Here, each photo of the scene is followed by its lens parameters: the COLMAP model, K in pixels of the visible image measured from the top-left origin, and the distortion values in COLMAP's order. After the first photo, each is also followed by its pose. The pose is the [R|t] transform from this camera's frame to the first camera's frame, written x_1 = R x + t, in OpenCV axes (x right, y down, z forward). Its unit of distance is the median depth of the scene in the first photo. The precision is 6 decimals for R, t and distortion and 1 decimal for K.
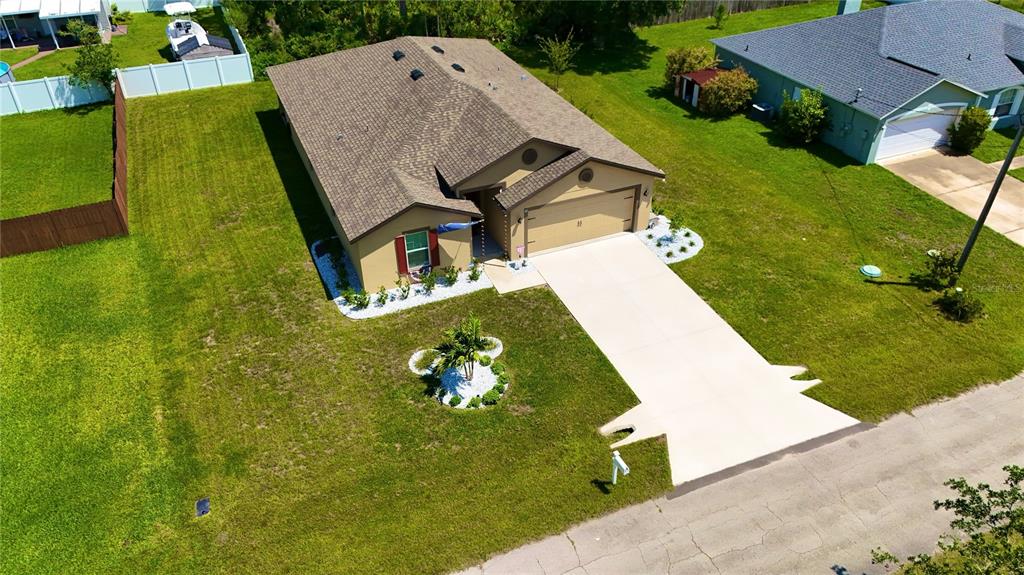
lens RADIAL K [[751.3, 0, 516.0], [0, 751.3, 293.2], [0, 0, 1]] dist [0.081705, -0.088637]
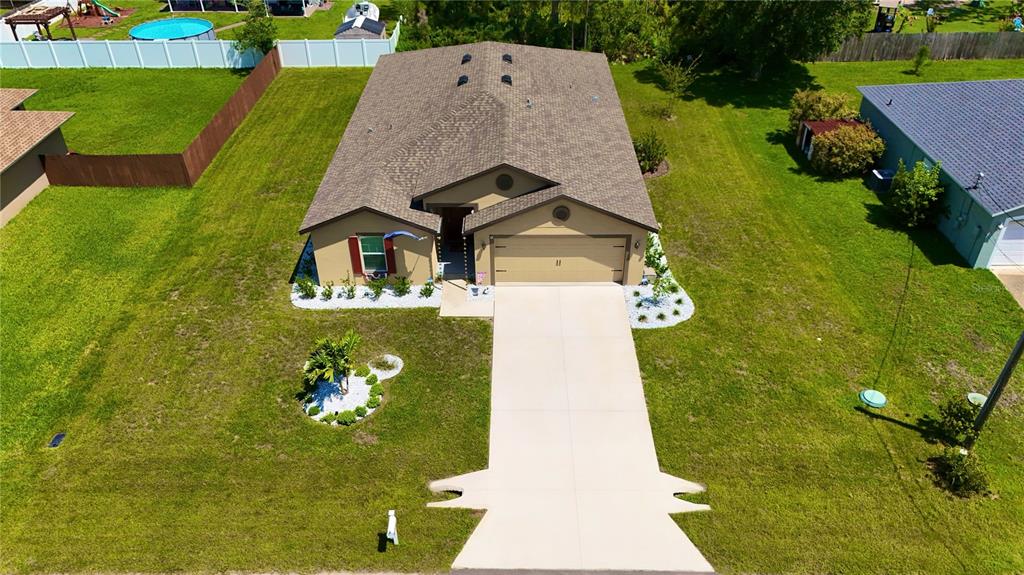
lens RADIAL K [[751.3, 0, 516.0], [0, 751.3, 293.2], [0, 0, 1]] dist [0.081705, -0.088637]
pose [[0.919039, 0.226390, -0.322668, 0.366098], [-0.226039, 0.973333, 0.039091, -0.085897], [0.322913, 0.037009, 0.945705, 0.117643]]
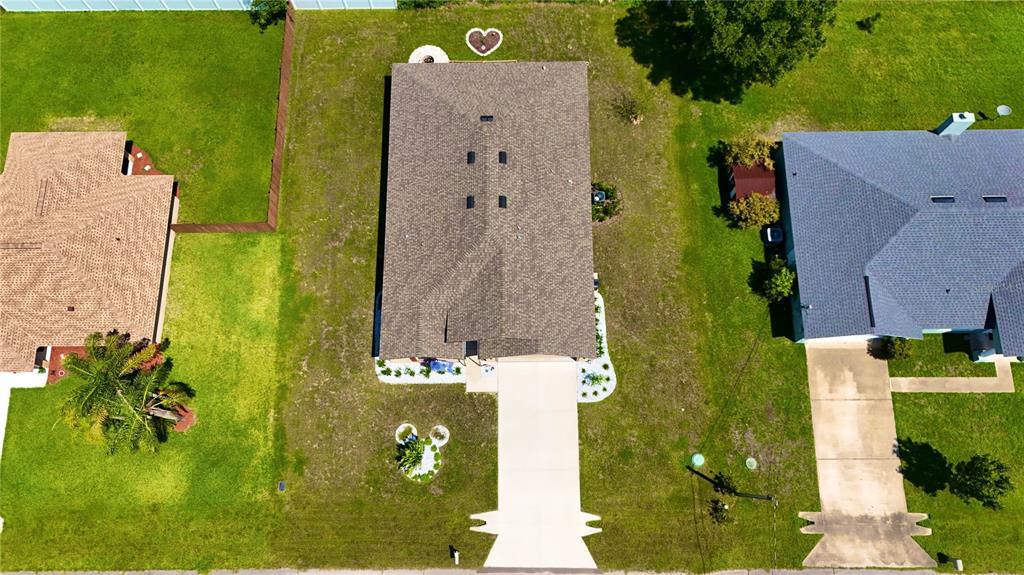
lens RADIAL K [[766.3, 0, 515.7], [0, 766.3, 287.1], [0, 0, 1]] dist [0.116175, -0.216980]
pose [[0.920872, 0.372632, -0.114630, 0.182796], [-0.218862, 0.737430, 0.638981, -1.246512], [0.322637, -0.563331, 0.760634, -0.115976]]
